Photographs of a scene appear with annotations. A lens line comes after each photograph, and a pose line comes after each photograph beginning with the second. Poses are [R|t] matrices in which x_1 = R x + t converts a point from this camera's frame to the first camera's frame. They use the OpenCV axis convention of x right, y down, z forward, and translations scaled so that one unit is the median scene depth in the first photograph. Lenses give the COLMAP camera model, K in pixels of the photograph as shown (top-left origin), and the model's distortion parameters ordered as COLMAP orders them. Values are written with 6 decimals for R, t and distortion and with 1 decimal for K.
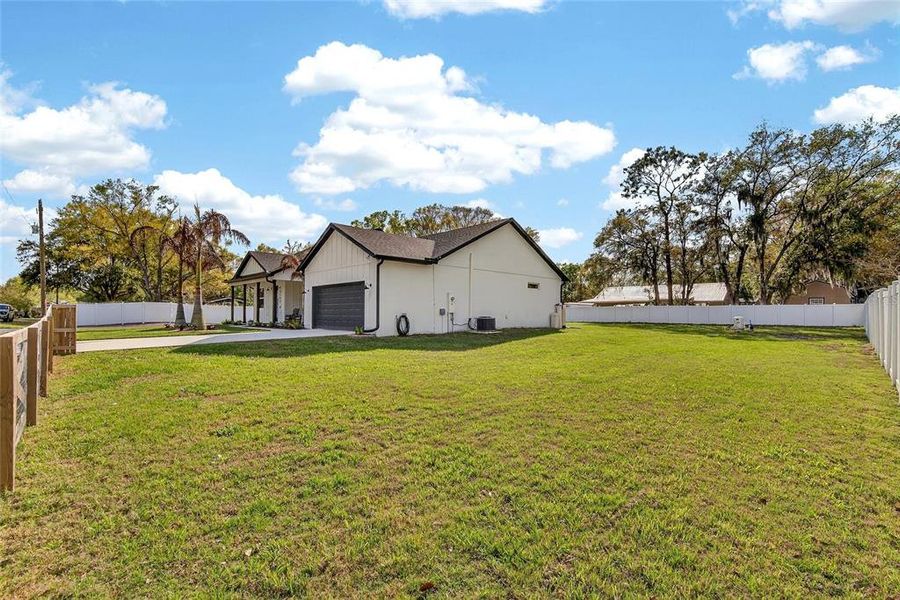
lens RADIAL K [[407.4, 0, 446.7], [0, 407.4, 317.3], [0, 0, 1]] dist [-0.027221, 0.000641]
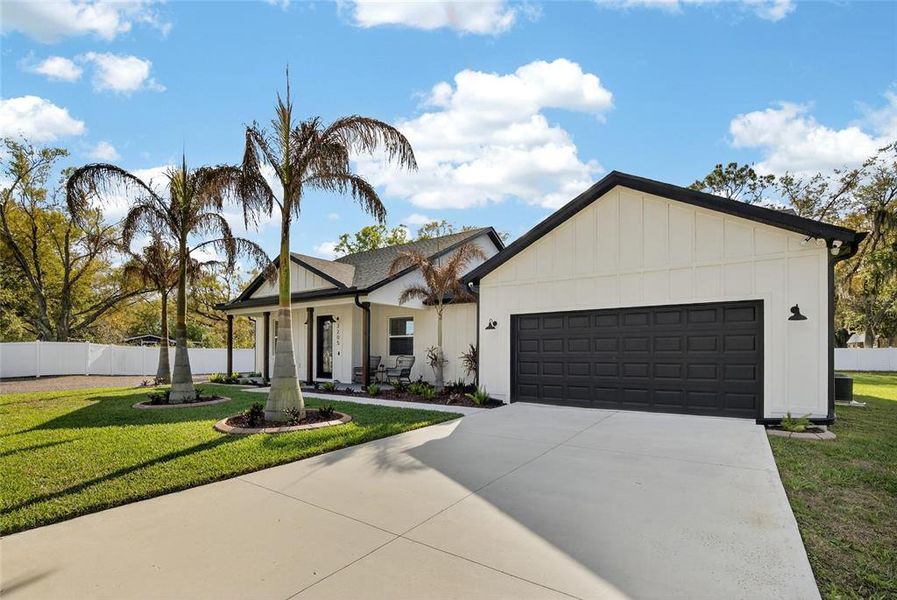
lens RADIAL K [[413.9, 0, 441.5], [0, 413.9, 348.3], [0, 0, 1]] dist [-0.027509, 0.000189]
pose [[0.980936, -0.000500, 0.194332, -0.436302], [0.003751, 0.999859, -0.016366, -0.024352], [-0.194296, 0.016783, 0.980799, 0.465197]]
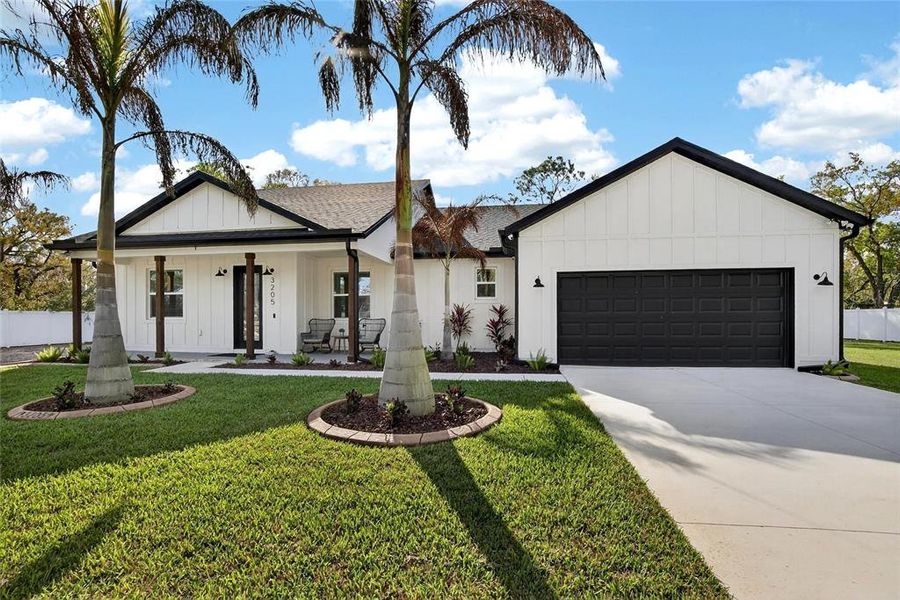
lens RADIAL K [[407.4, 0, 446.7], [0, 407.4, 317.3], [0, 0, 1]] dist [-0.027221, 0.000641]
pose [[0.790317, -0.009279, 0.612627, -0.606447], [0.011149, 0.999938, 0.000763, -0.023701], [-0.612596, 0.006227, 0.790371, 0.622386]]
